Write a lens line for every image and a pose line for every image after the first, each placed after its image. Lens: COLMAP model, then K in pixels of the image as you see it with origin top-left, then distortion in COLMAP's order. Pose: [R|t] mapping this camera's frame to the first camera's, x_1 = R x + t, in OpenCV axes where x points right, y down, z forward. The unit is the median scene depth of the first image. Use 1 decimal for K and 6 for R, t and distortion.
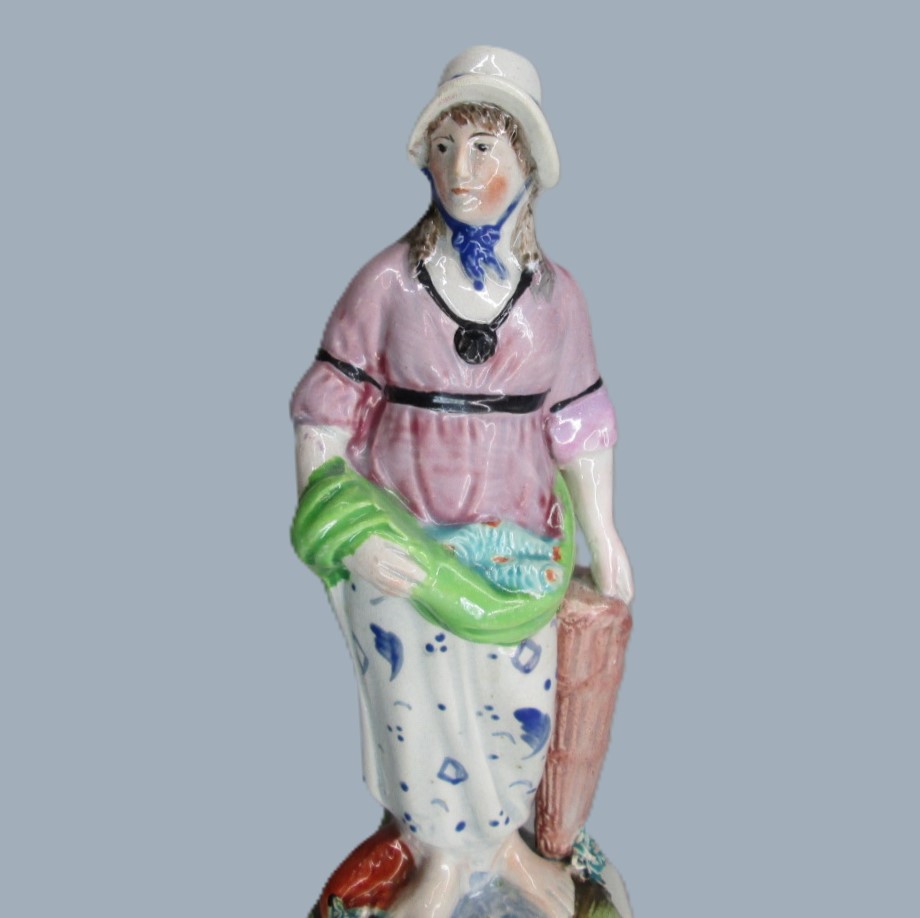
lens RADIAL K [[1285.7, 0, 500.3], [0, 1285.7, 381.4], [0, 0, 1]] dist [-0.009827, 0.027031]
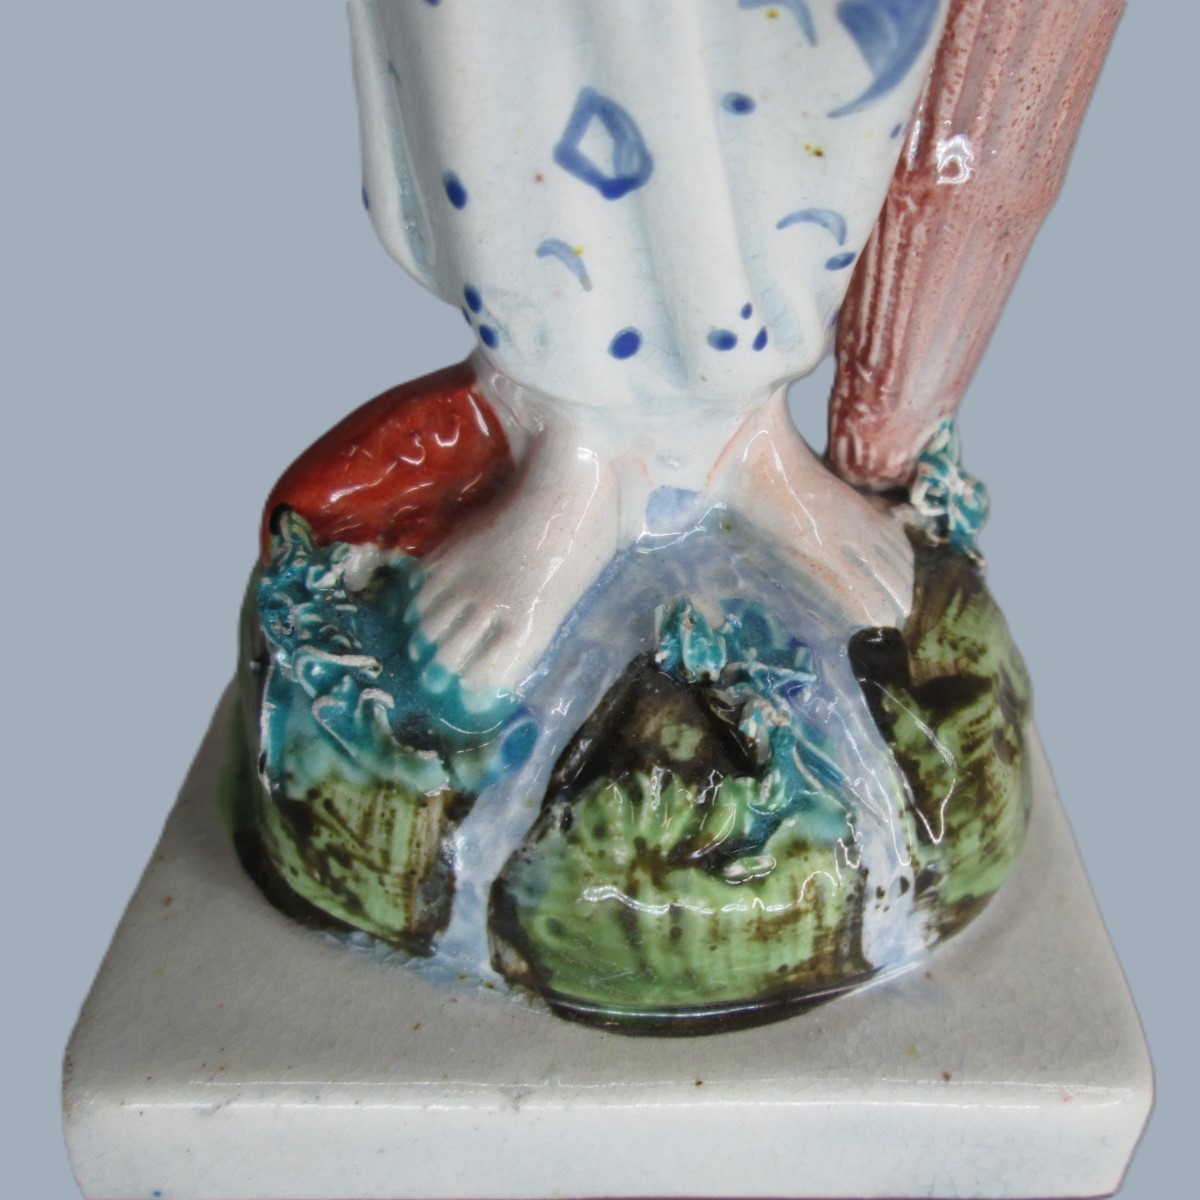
lens RADIAL K [[1305.2, 0, 747.0], [0, 1305.2, 601.6], [0, 0, 1]] dist [-0.016357, -0.008544]
pose [[0.995610, 0.093439, 0.005410, 0.006520], [-0.089587, 0.934631, 0.344150, 0.305930], [0.027101, -0.343124, 0.938899, 0.689023]]
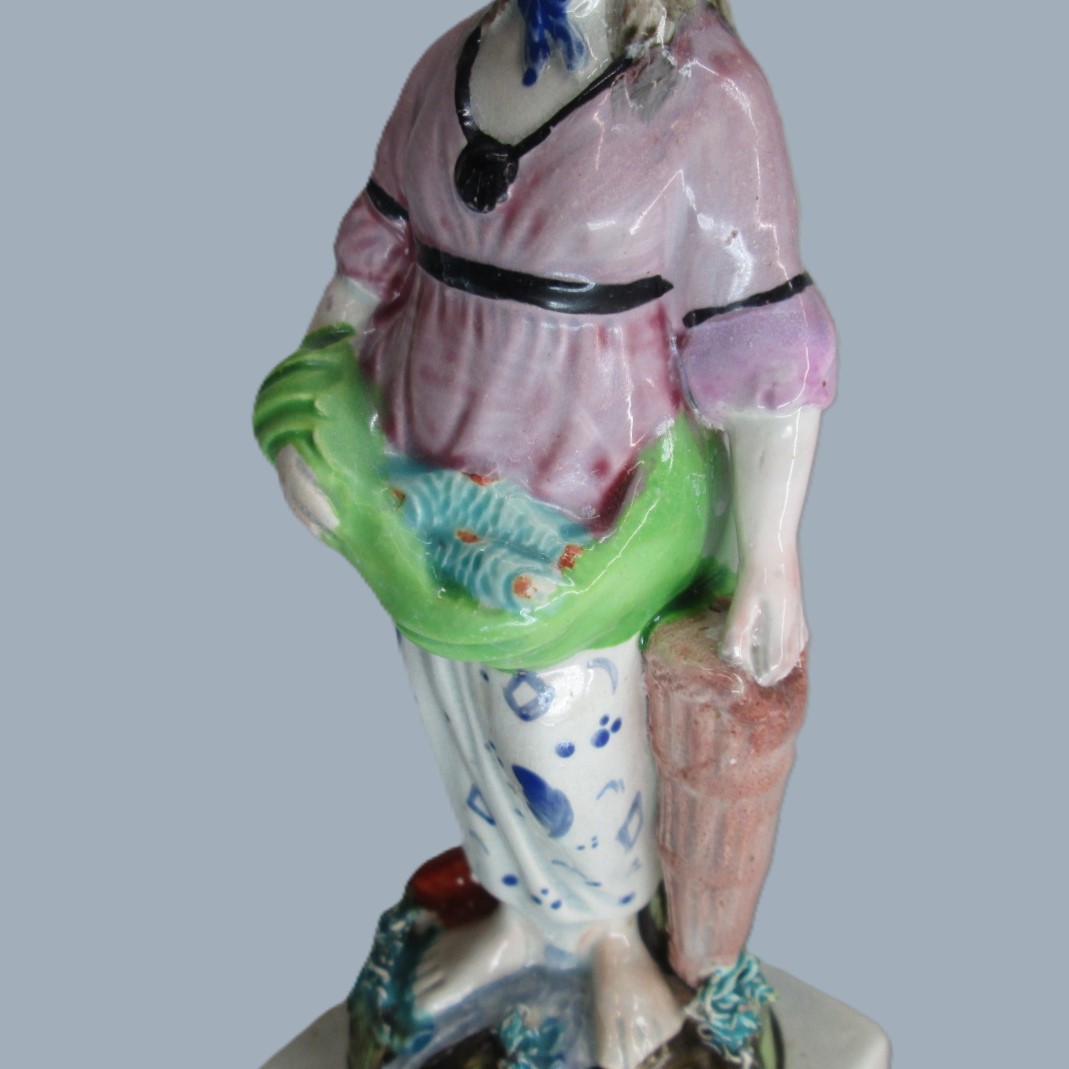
lens RADIAL K [[1302.0, 0, 534.5], [0, 1302.0, 534.5], [0, 0, 1]] dist [-0.025775, -0.031959]
pose [[0.694531, 0.296038, -0.655735, 0.419380], [-0.138654, 0.949412, 0.281764, -0.043016], [0.705976, -0.104774, 0.700443, 0.558513]]
